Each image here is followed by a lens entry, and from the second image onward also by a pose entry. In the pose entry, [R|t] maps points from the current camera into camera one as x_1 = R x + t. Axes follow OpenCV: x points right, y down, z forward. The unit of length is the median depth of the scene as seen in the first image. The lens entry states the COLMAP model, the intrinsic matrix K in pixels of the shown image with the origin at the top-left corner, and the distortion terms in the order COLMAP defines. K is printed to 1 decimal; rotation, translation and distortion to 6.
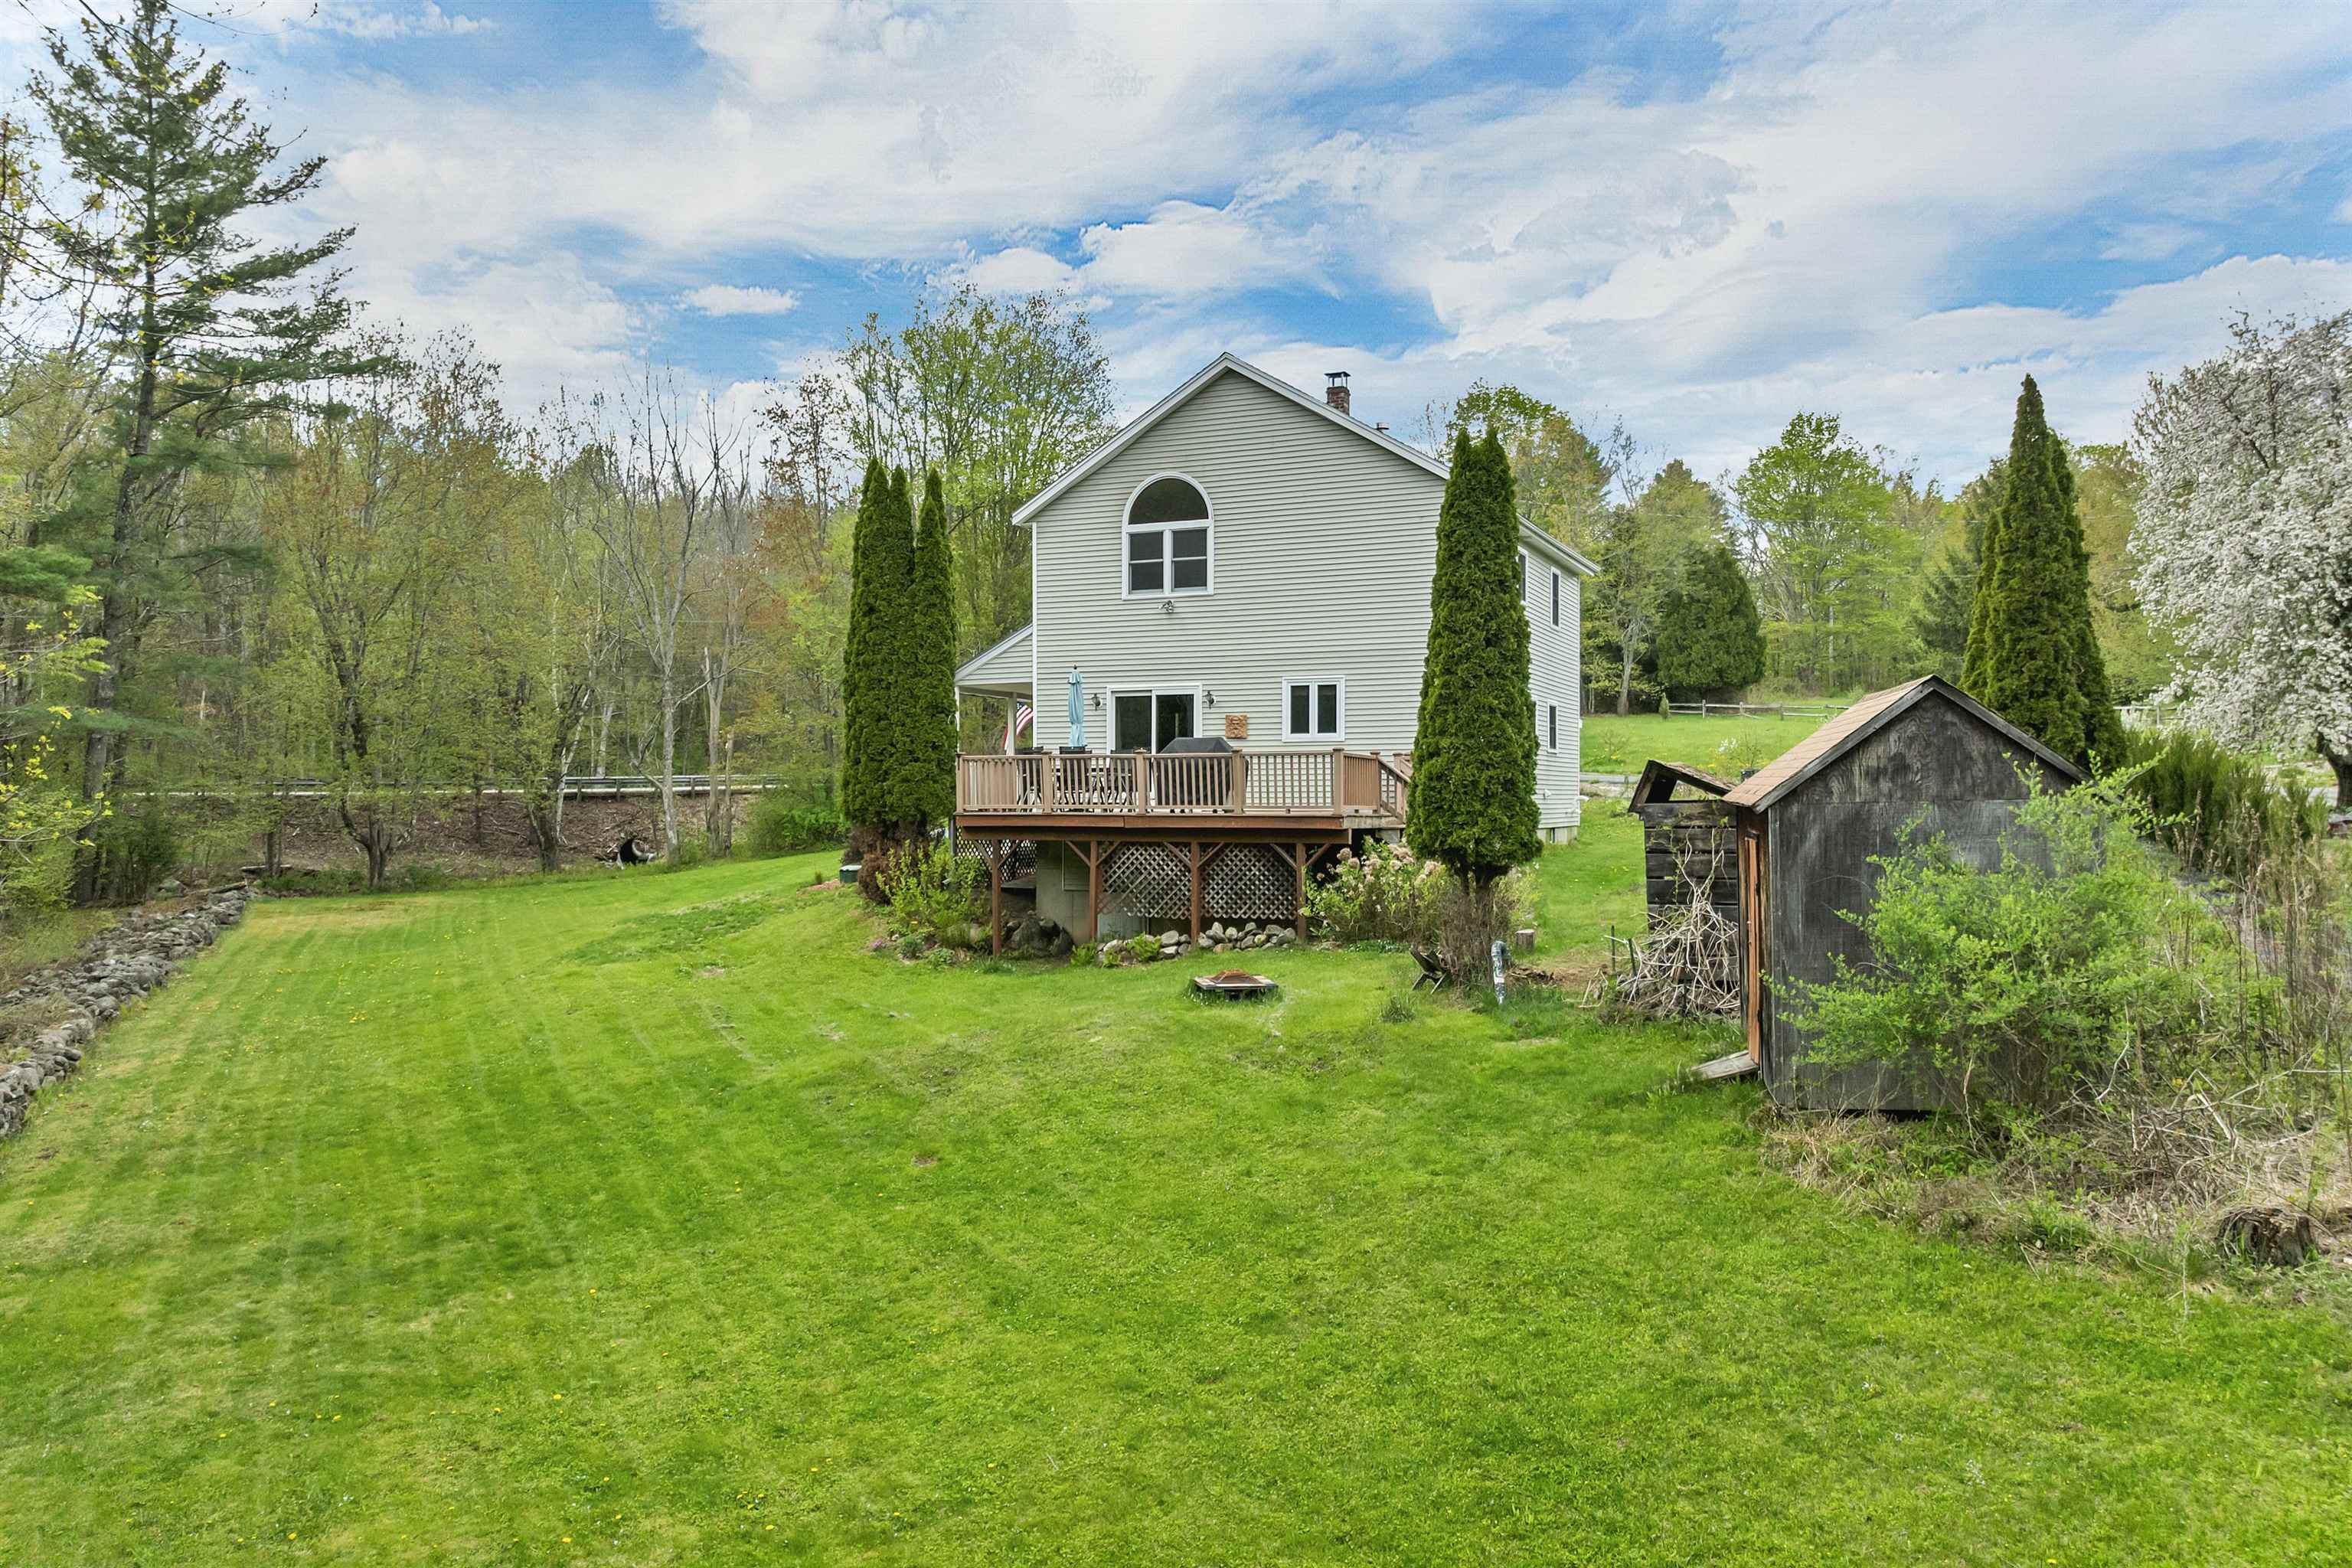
lens RADIAL K [[1687.8, 0, 1176.0], [0, 1687.8, 784.0], [0, 0, 1]] dist [-0.000964, 0.000331]
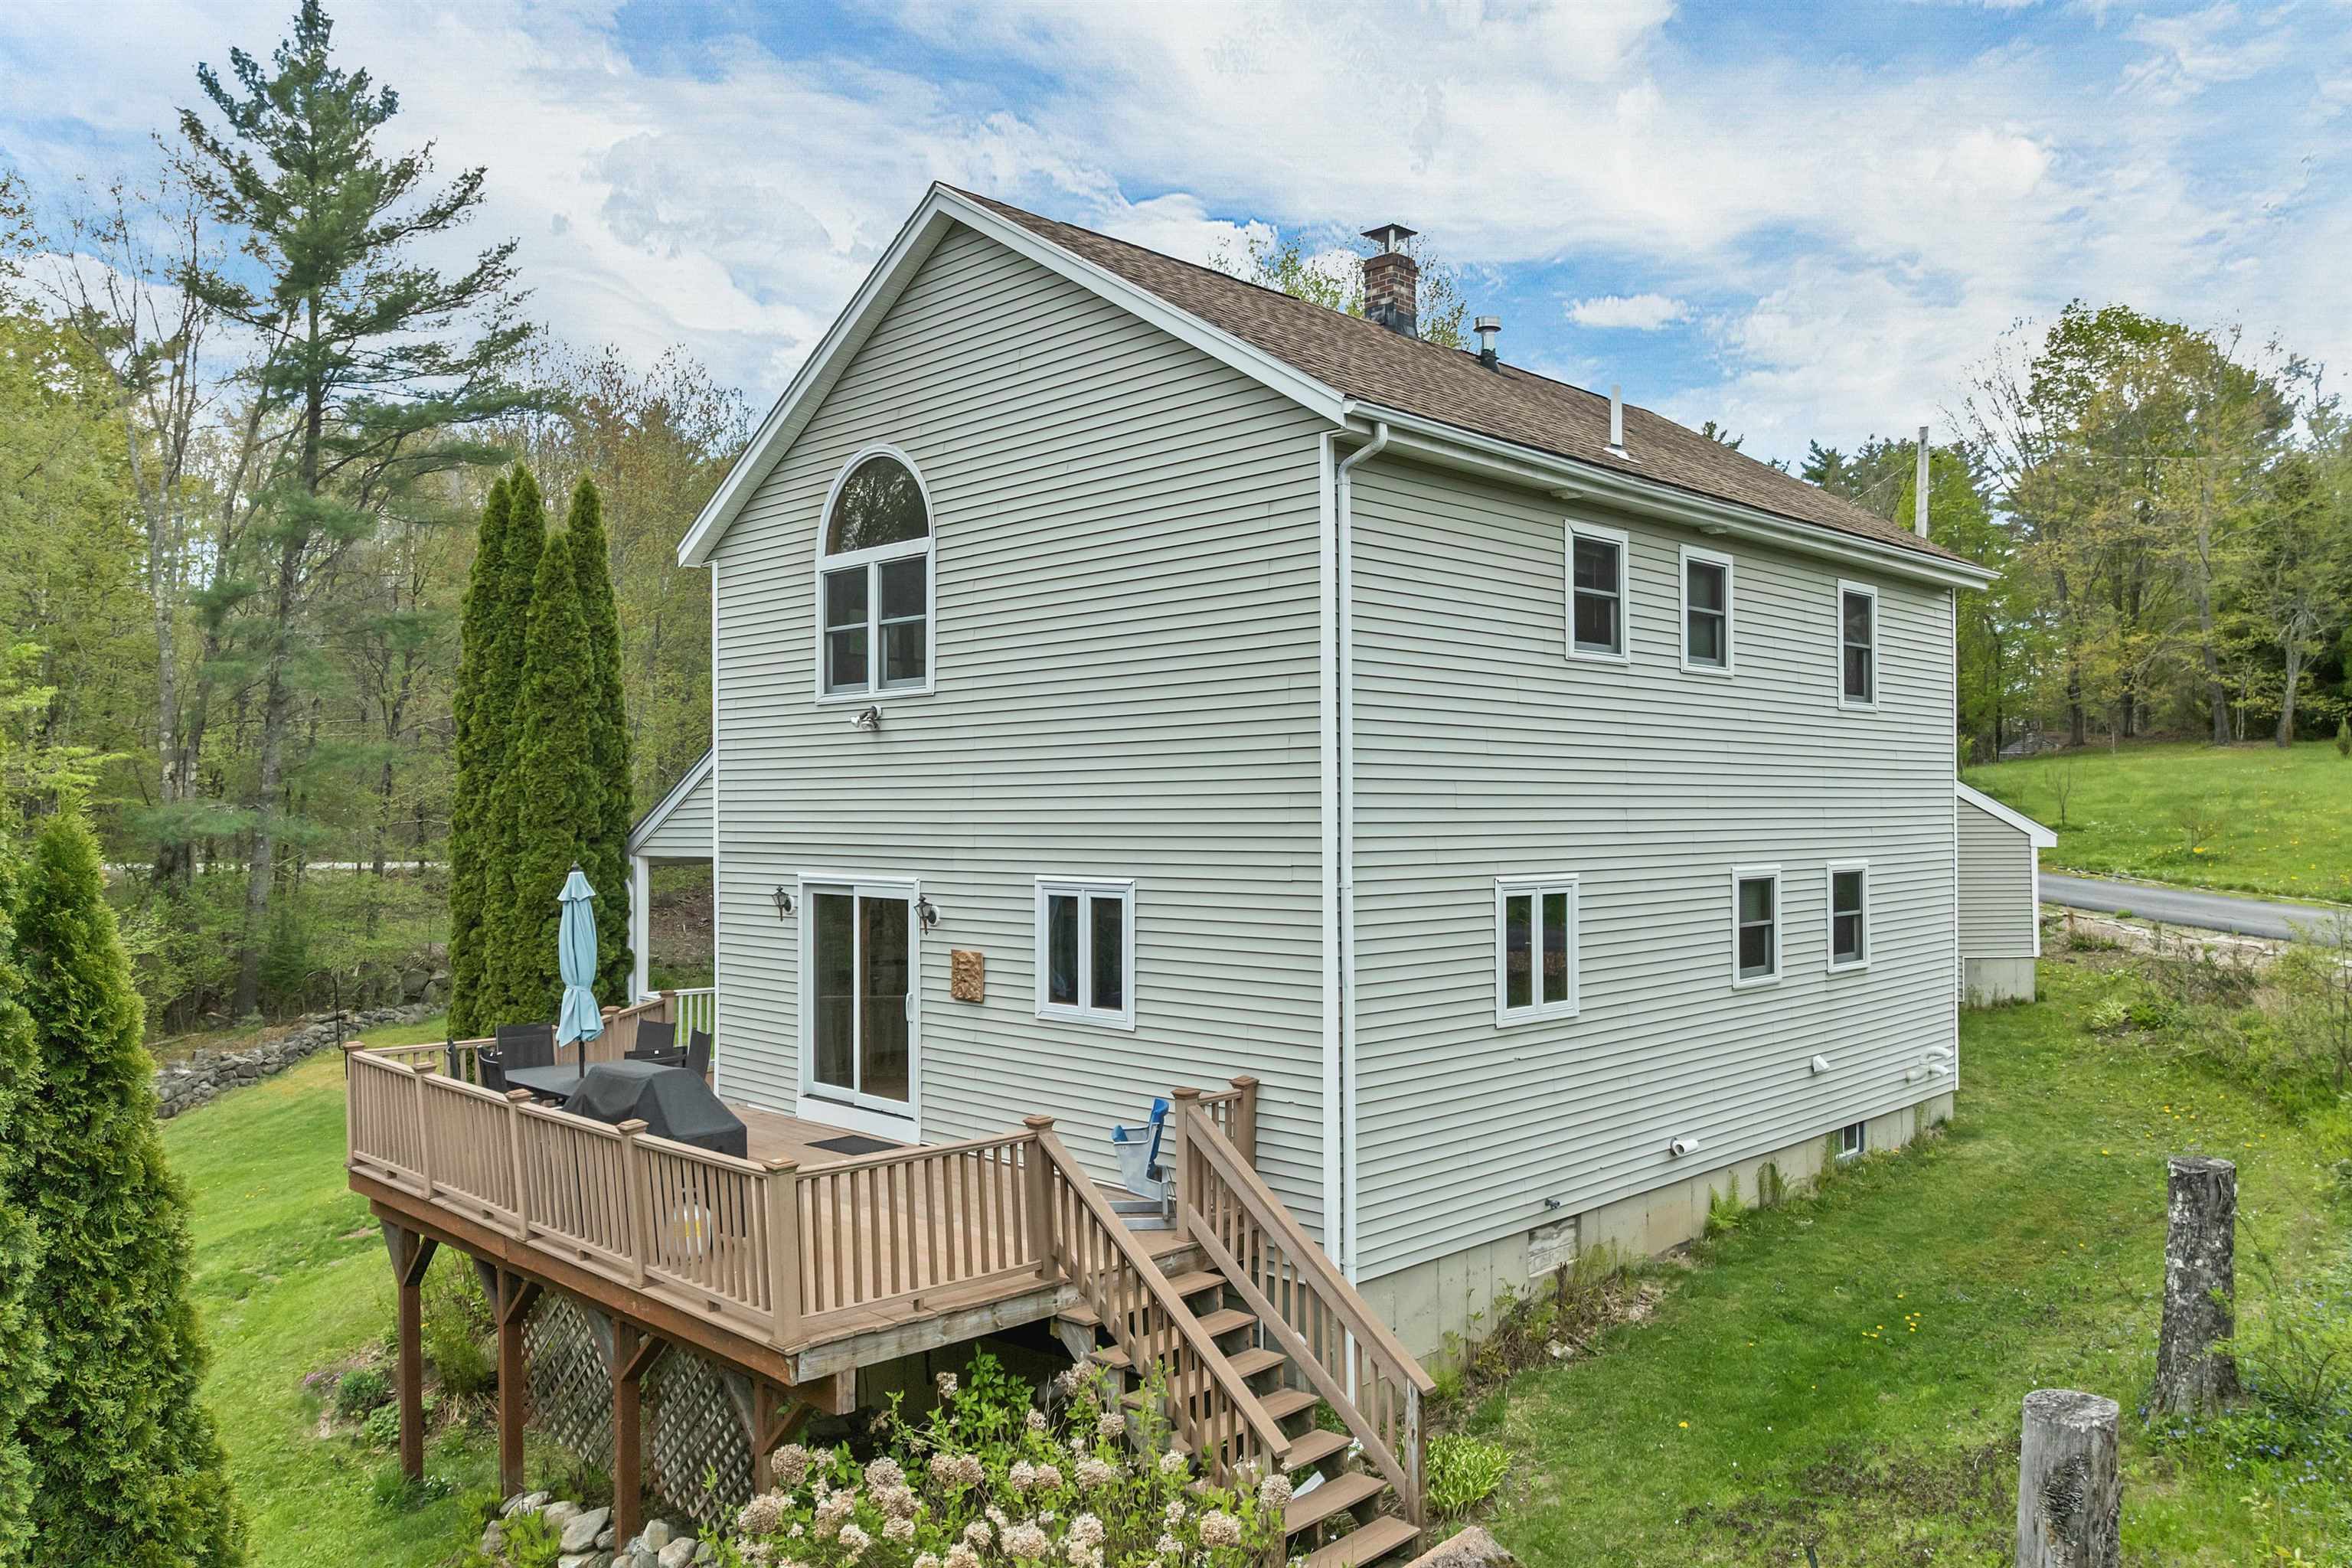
lens RADIAL K [[1692.3, 0, 1176.0], [0, 1692.3, 784.0], [0, 0, 1]] dist [-0.000847, -0.070891]
pose [[0.935036, -0.007110, -0.354482, 0.150525], [0.006492, 0.999975, -0.002933, -0.049931], [0.354494, 0.000442, 0.935058, 0.338742]]
